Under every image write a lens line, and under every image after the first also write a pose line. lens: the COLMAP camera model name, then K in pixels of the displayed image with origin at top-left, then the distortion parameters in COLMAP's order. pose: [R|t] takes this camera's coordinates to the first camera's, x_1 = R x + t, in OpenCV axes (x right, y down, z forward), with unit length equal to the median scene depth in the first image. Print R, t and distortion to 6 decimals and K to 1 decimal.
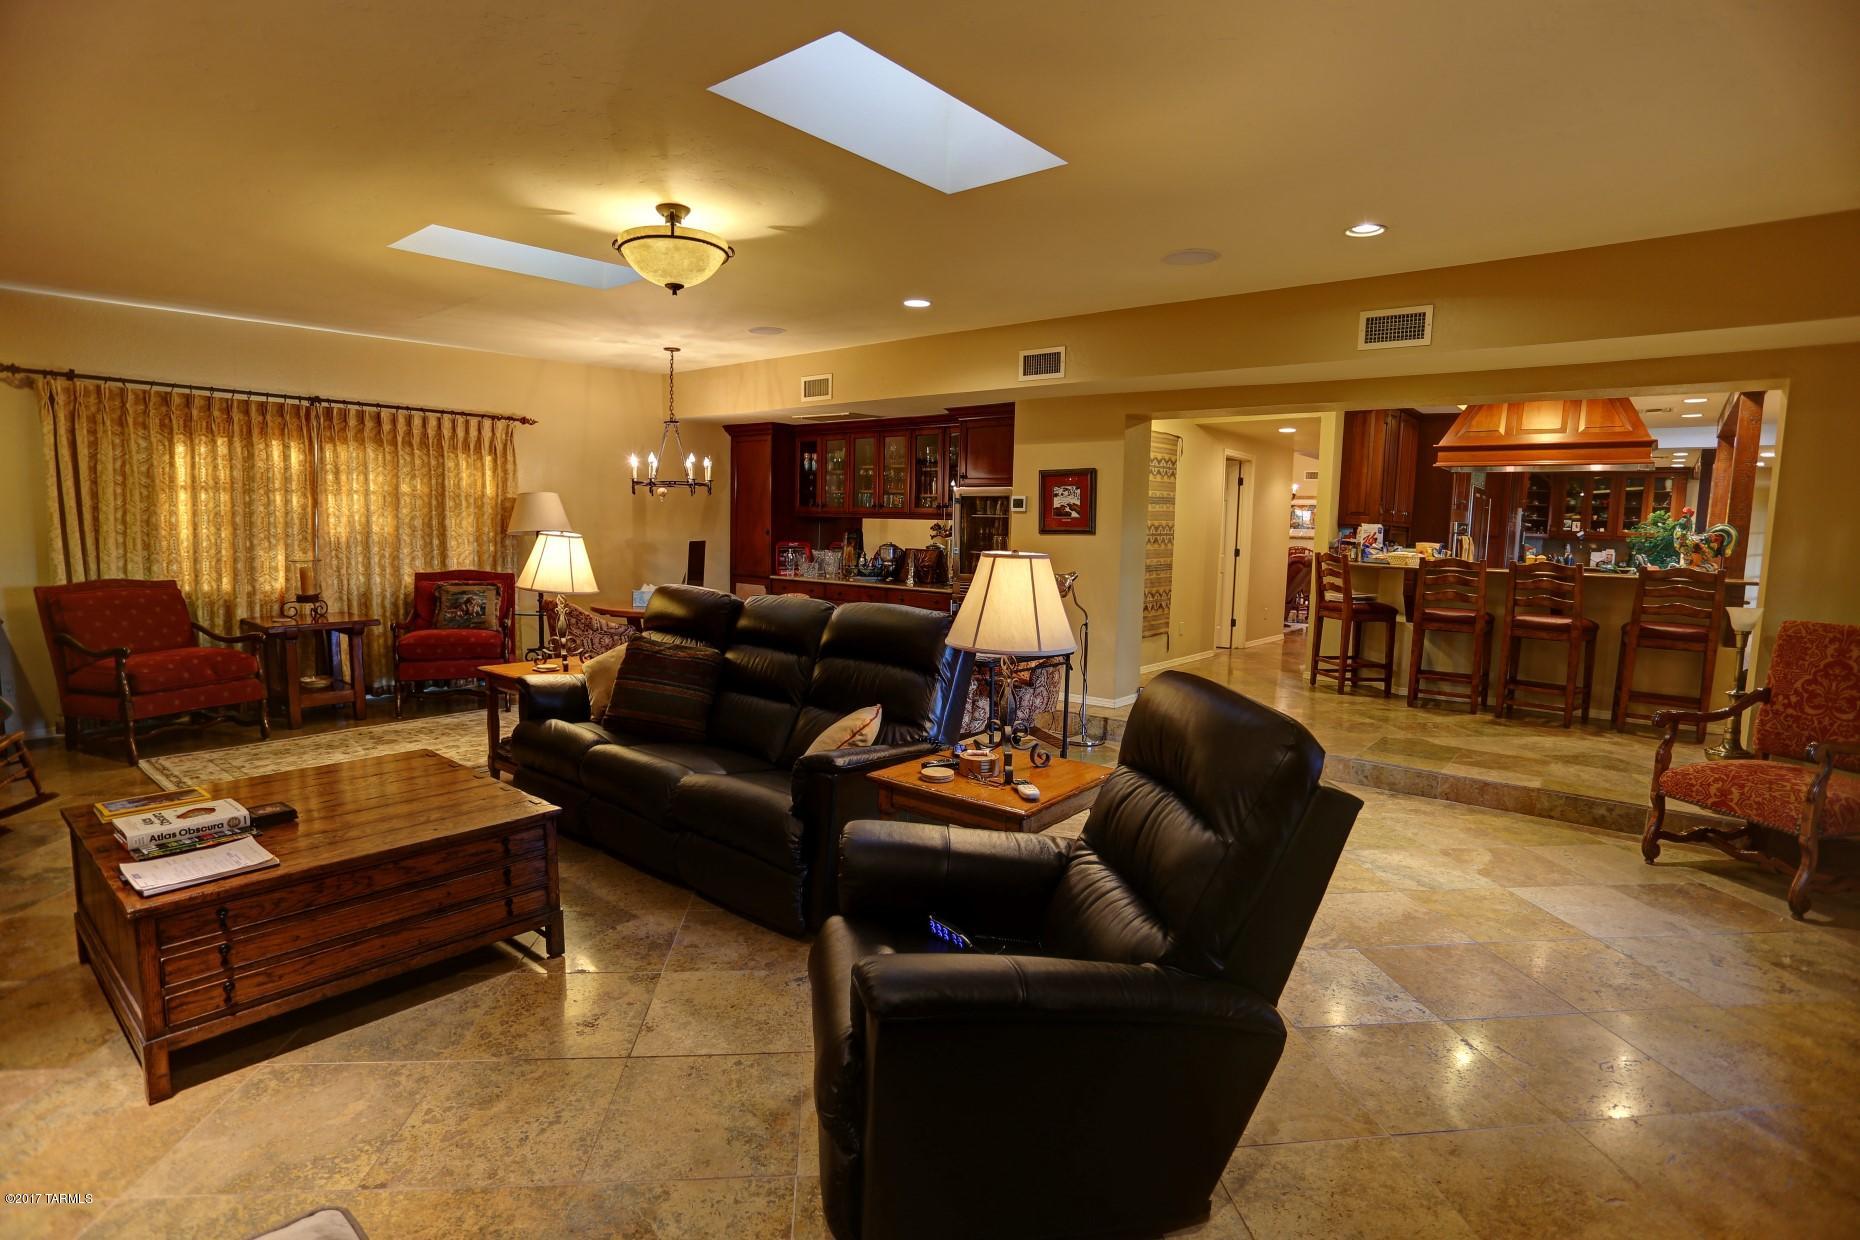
lens RADIAL K [[904.7, 0, 945.3], [0, 904.7, 616.2], [0, 0, 1]] dist [-0.002297, 0.000299]
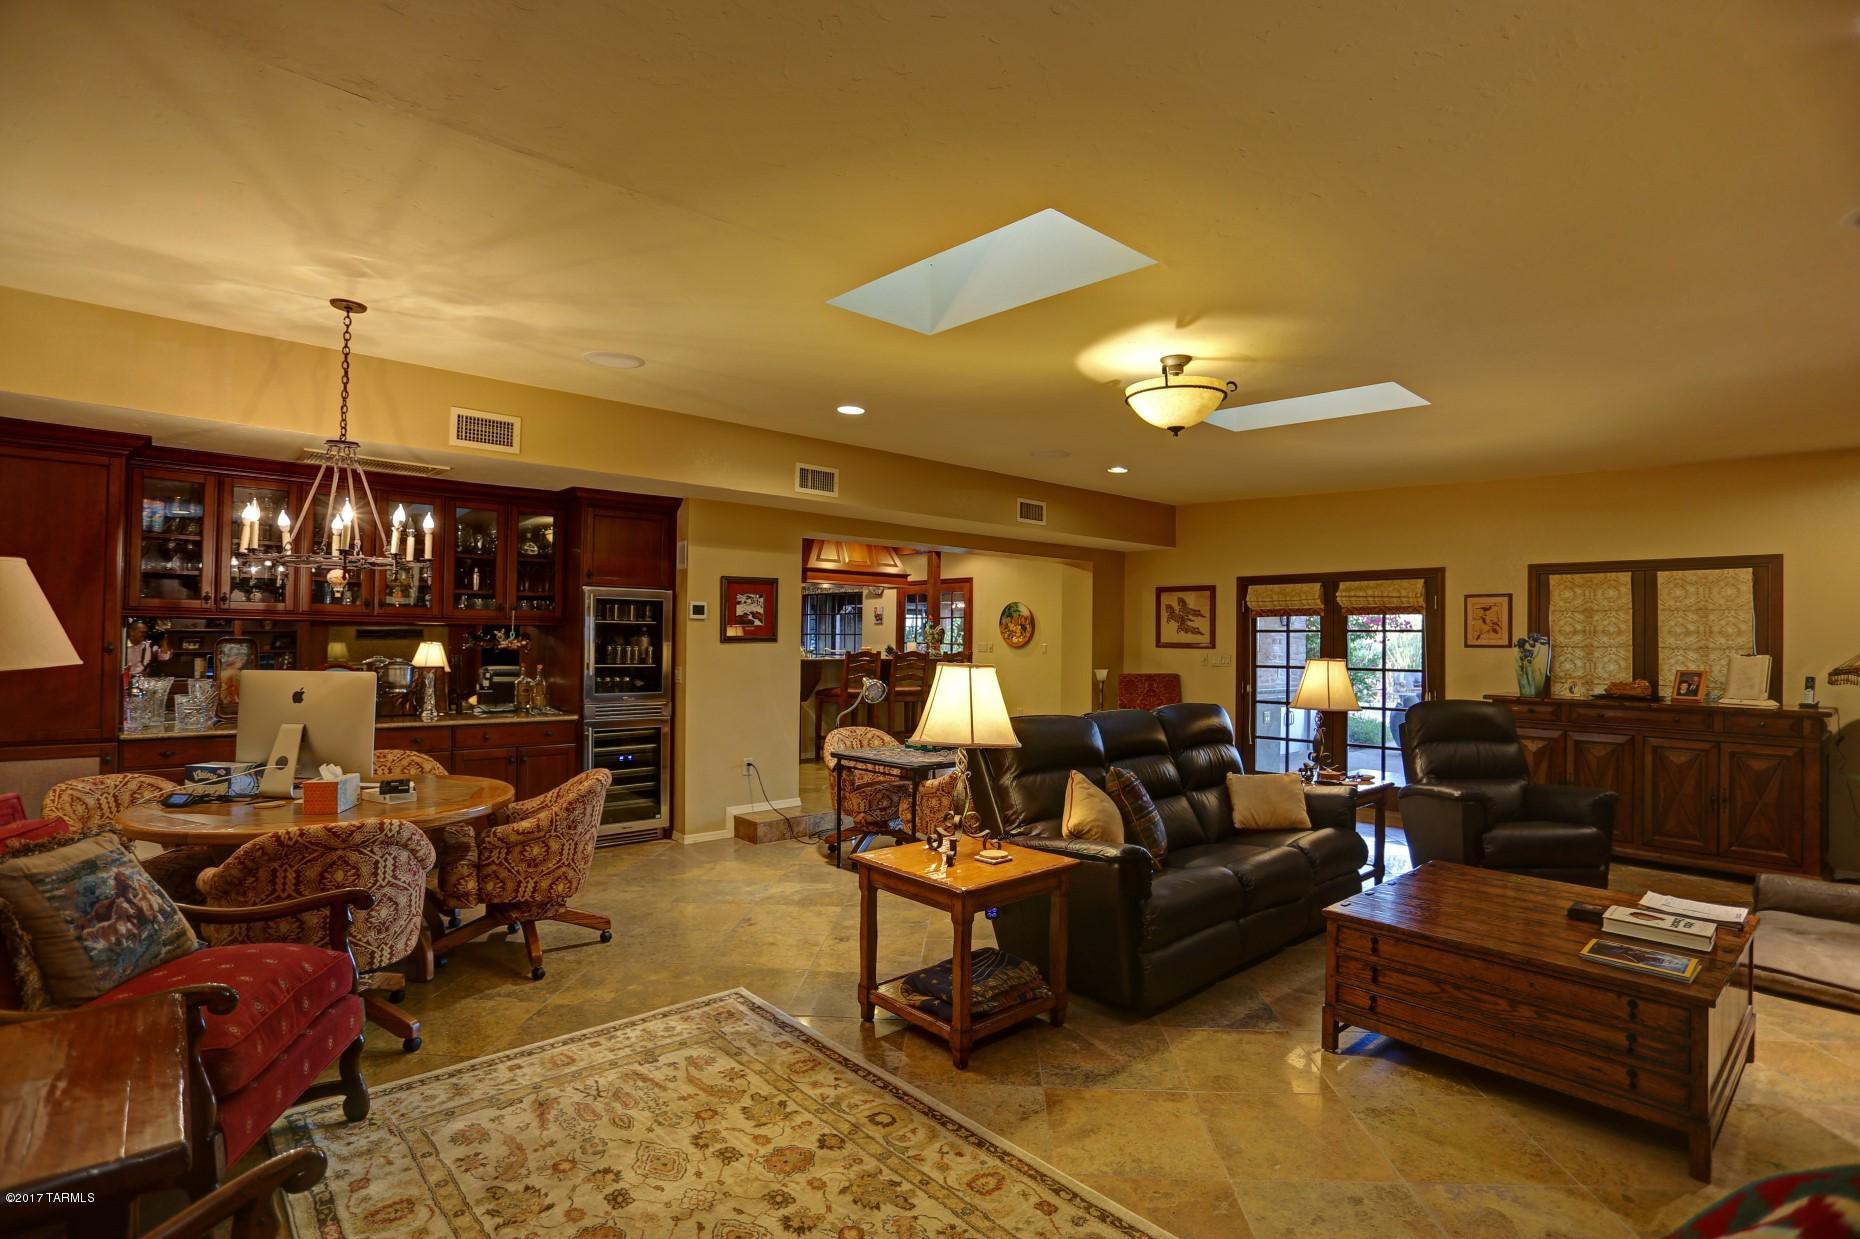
lens RADIAL K [[904.7, 0, 946.6], [0, 904.7, 622.9], [0, 0, 1]] dist [-0.002297, 0.000299]
pose [[0.154141, -0.007050, 0.988024, -0.800012], [0.095331, 0.995415, -0.007770, -0.083725], [-0.983439, 0.095387, 0.154107, 0.635501]]
